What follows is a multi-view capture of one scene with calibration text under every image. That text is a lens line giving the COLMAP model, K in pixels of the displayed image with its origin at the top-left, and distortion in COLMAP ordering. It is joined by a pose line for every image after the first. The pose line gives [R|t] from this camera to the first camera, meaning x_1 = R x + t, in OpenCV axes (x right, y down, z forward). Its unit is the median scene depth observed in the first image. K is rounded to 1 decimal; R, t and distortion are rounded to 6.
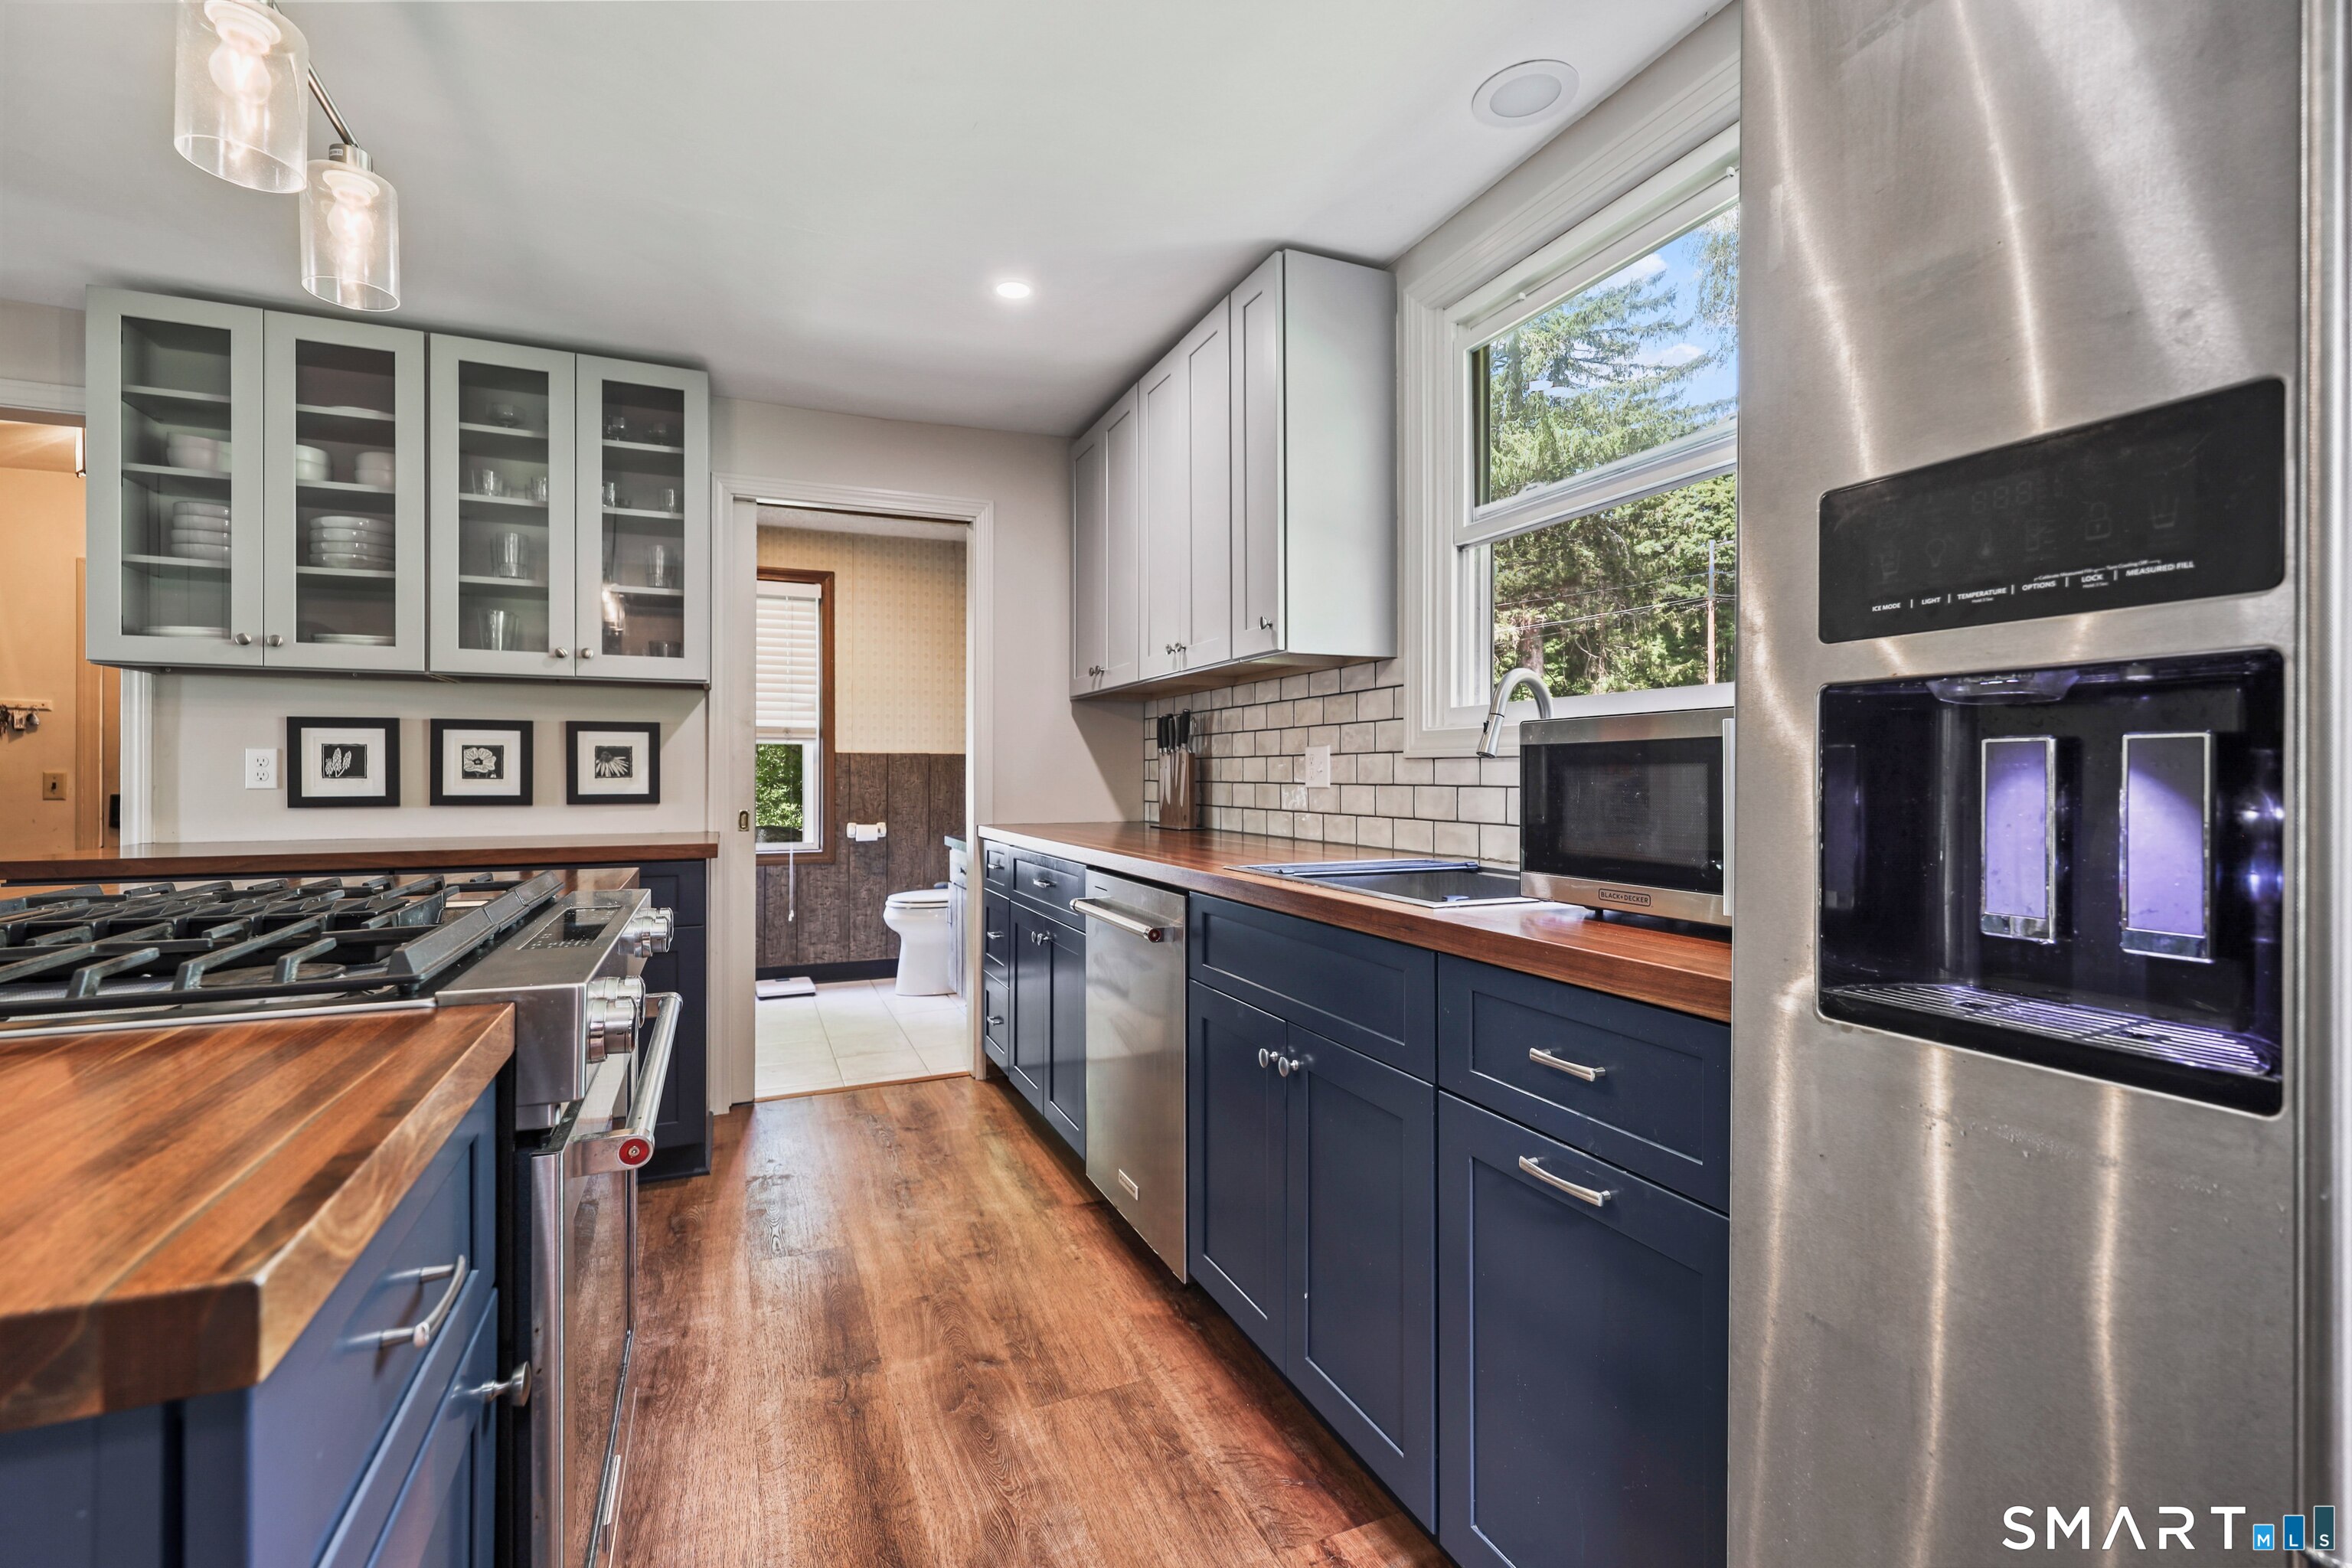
lens RADIAL K [[1004.2, 0, 1141.2], [0, 1004.2, 782.9], [0, 0, 1]] dist [0.011127, 0.000087]
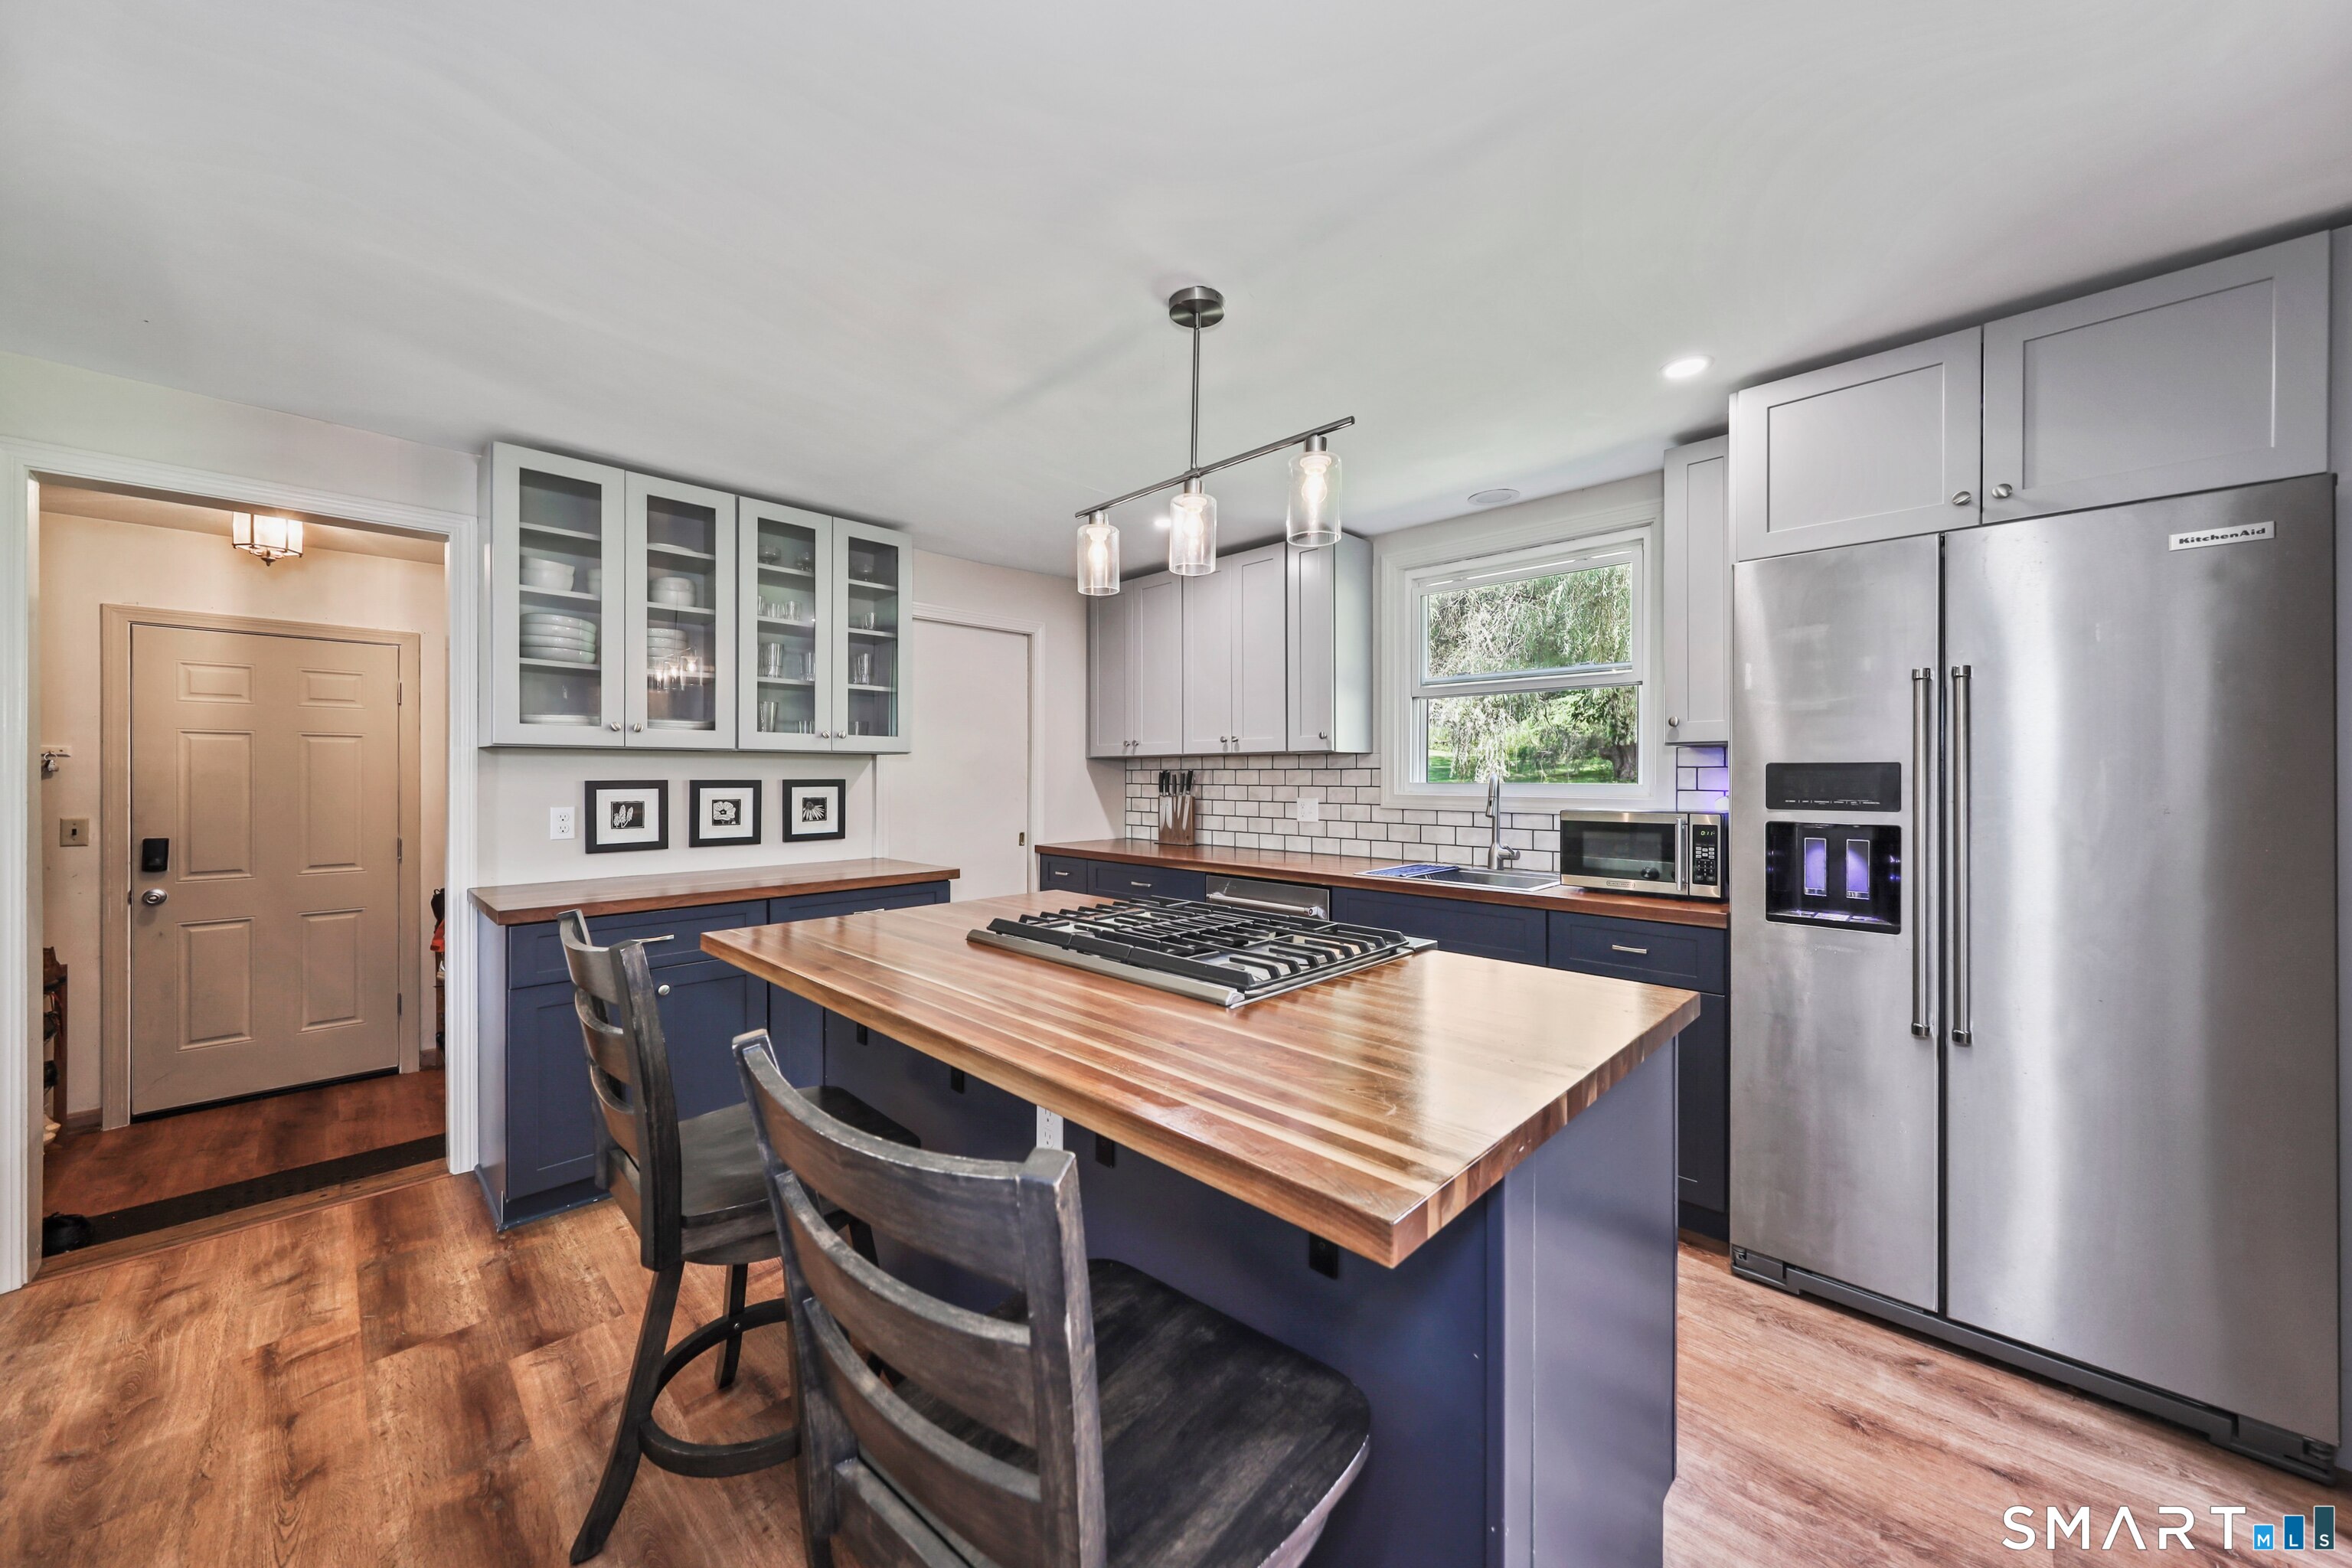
lens RADIAL K [[813.4, 0, 1141.6], [0, 813.4, 783.9], [0, 0, 1]] dist [-0.000845, -0.000028]
pose [[0.927059, -0.004013, 0.374894, -0.581926], [0.003511, 0.999992, 0.002023, -0.060926], [-0.374899, -0.000559, 0.927066, -0.183953]]
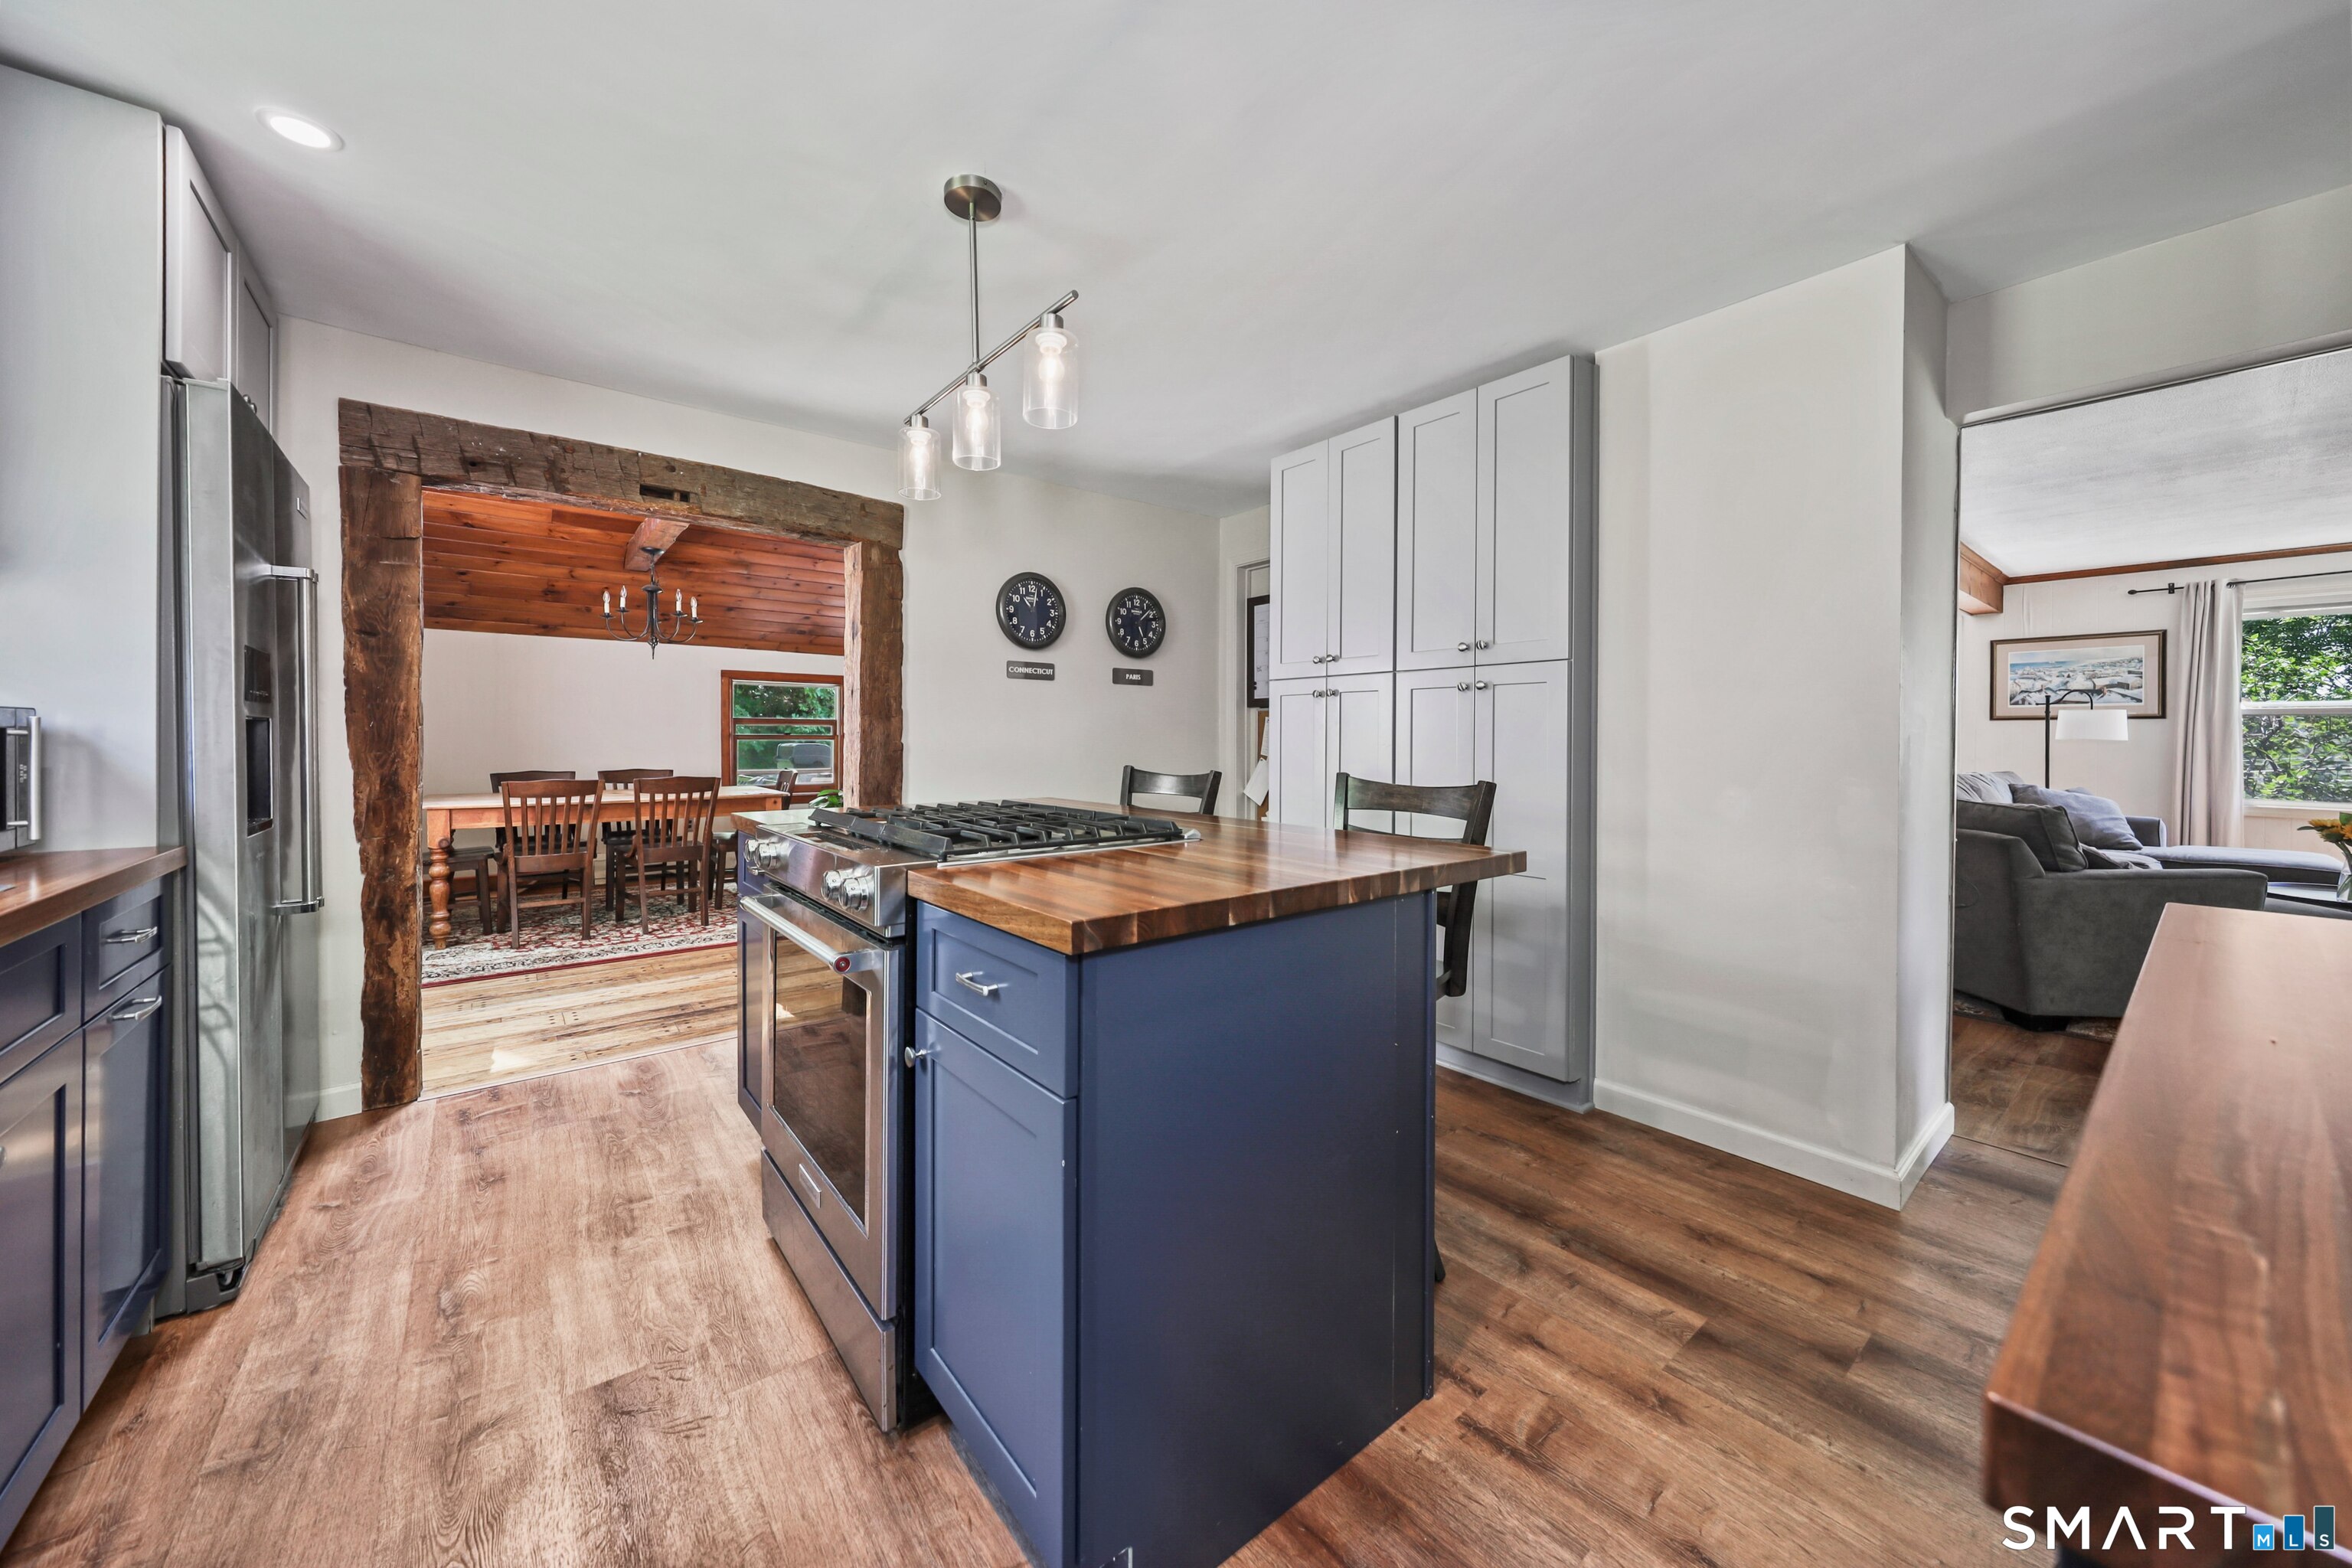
lens RADIAL K [[841.3, 0, 1151.9], [0, 841.3, 739.2], [0, 0, 1]] dist [-0.000242, -0.000165]
pose [[-0.961687, -0.005511, -0.274094, -0.276320], [-0.007911, 0.999939, 0.007653, -0.019486], [0.274036, 0.009529, -0.961672, 1.006601]]
